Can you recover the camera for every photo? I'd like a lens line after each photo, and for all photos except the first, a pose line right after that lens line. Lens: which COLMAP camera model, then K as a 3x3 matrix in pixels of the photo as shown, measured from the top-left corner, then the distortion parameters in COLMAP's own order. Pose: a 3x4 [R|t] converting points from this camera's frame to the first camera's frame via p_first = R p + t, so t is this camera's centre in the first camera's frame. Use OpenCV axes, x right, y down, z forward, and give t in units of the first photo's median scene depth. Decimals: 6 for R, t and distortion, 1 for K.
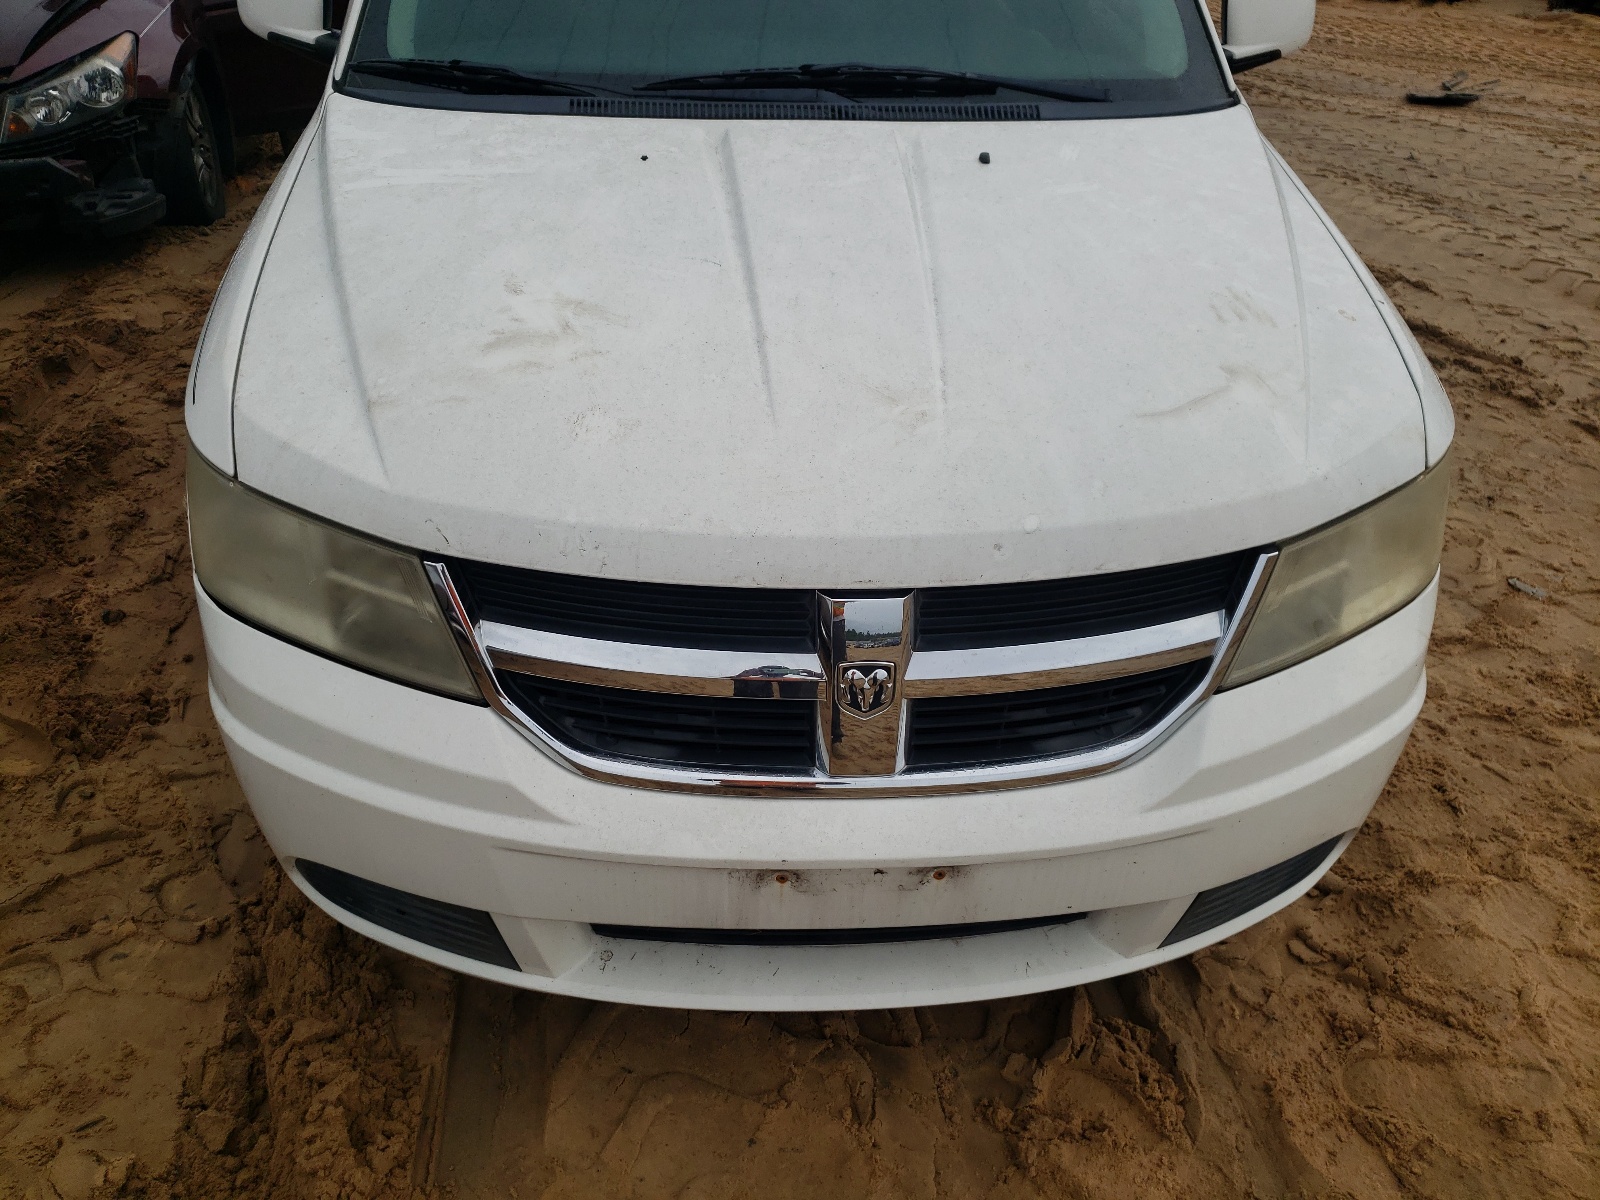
lens RADIAL K [[1247.8, 0, 800.0], [0, 1247.8, 600.0], [0, 0, 1]] dist [0.065584, -0.060593]
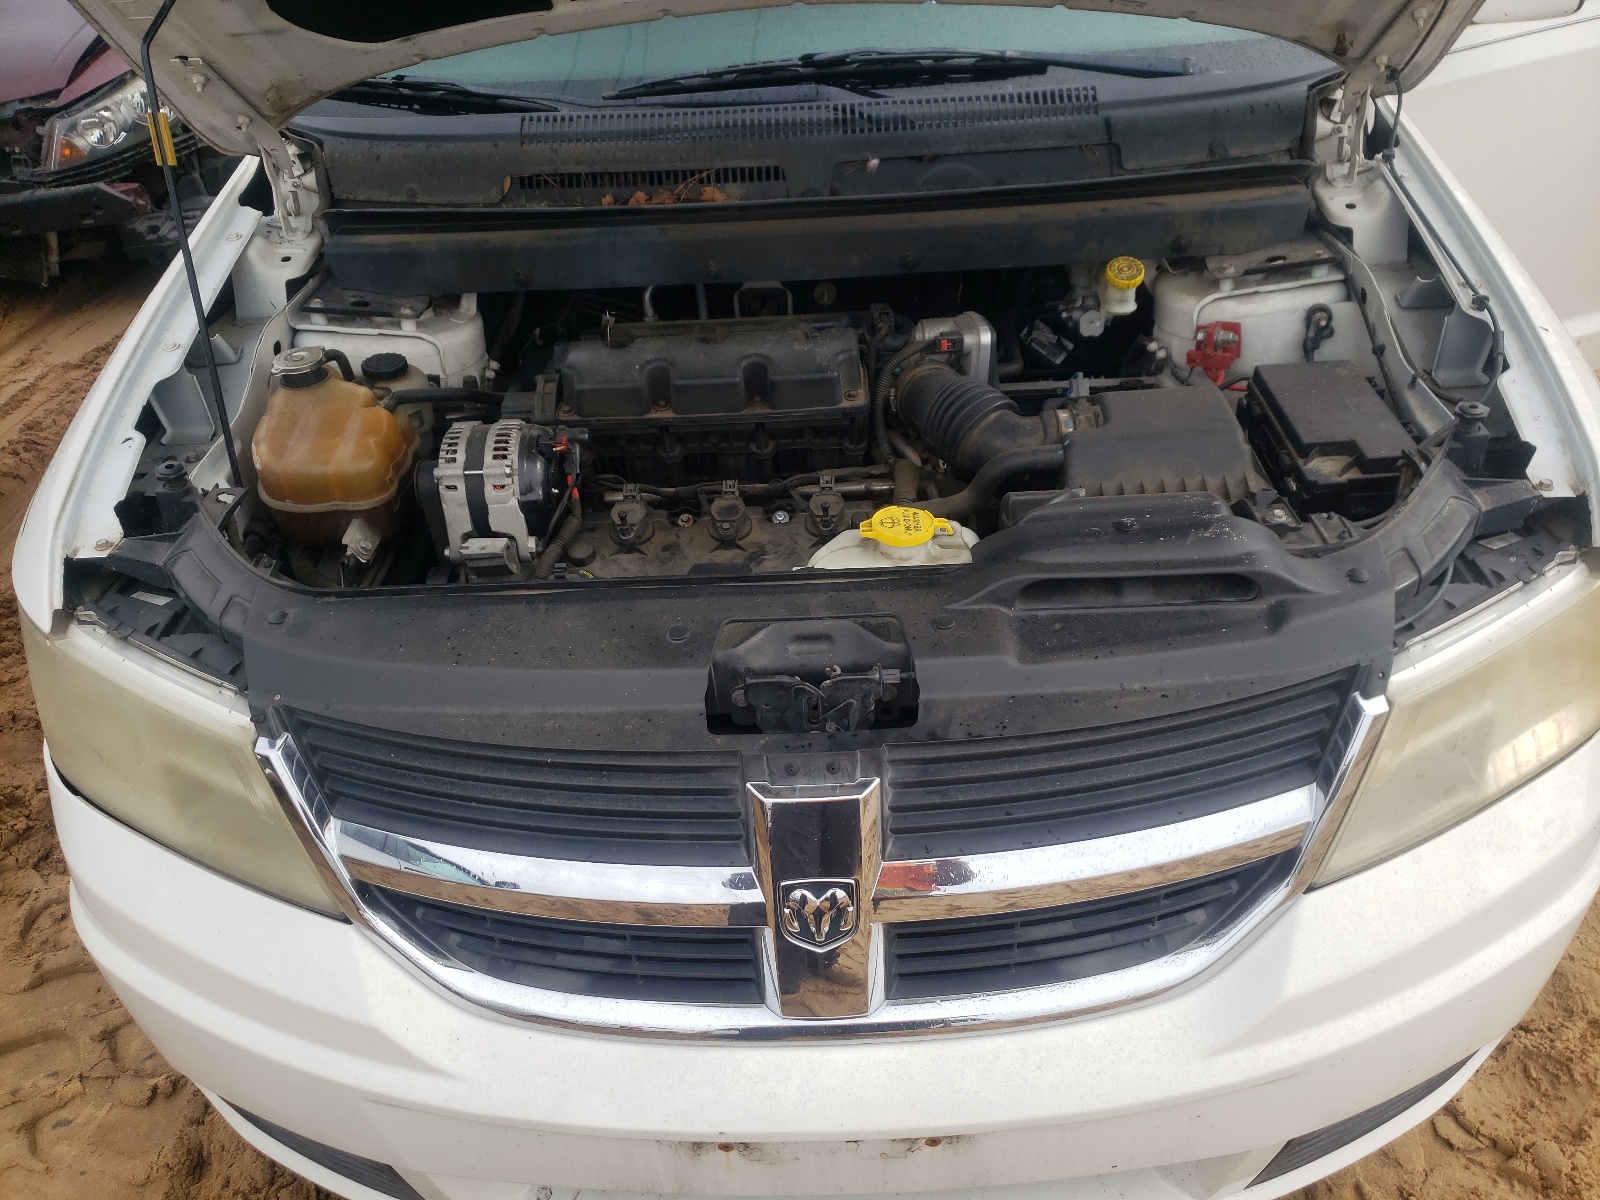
lens RADIAL K [[1280.1, 0, 822.4], [0, 1280.1, 614.7], [0, 0, 1]] dist [0.023713, -0.004864]
pose [[0.994786, -0.022965, -0.099361, 0.090115], [0.026283, 0.999135, 0.032213, -0.088553], [0.098535, -0.034657, 0.994530, 0.159345]]
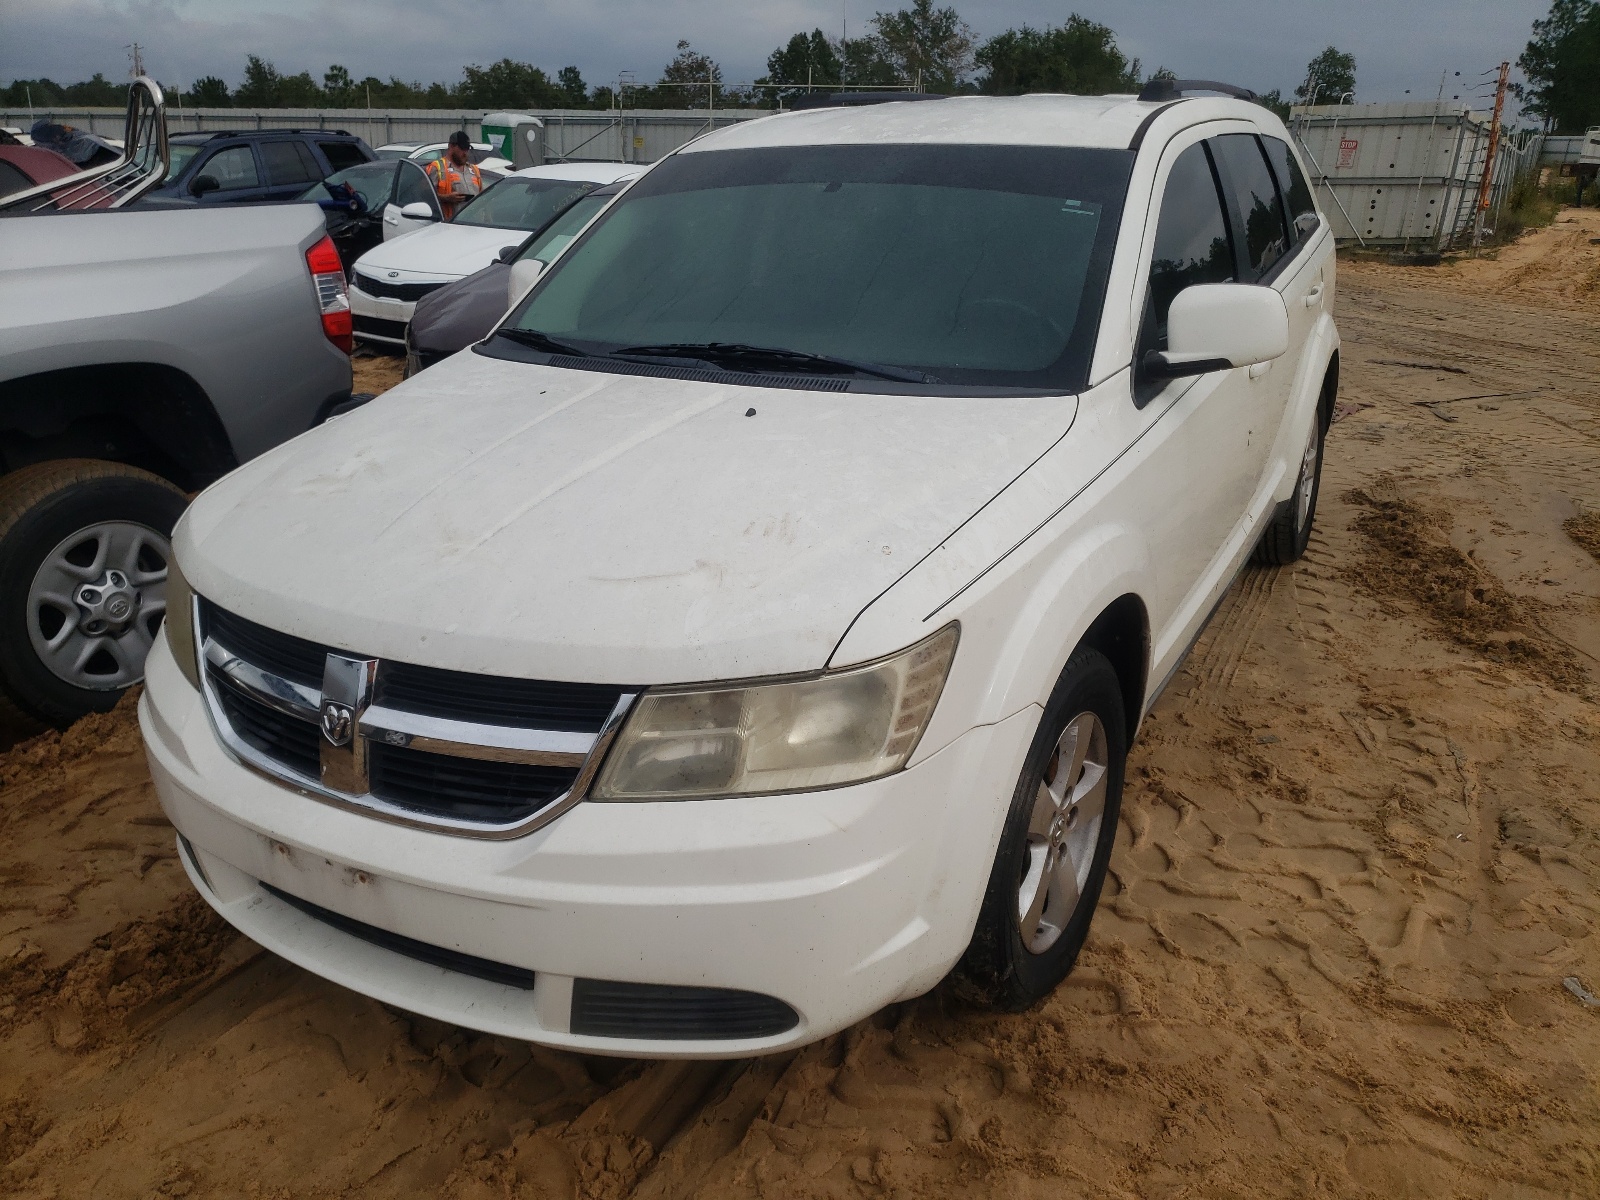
lens RADIAL K [[1247.8, 0, 800.0], [0, 1247.8, 600.0], [0, 0, 1]] dist [0.065584, -0.060593]
pose [[0.841046, 0.147576, -0.520446, 0.819229], [-0.263125, 0.952195, -0.155210, 0.015256], [0.472660, 0.267480, 0.839670, 0.005774]]
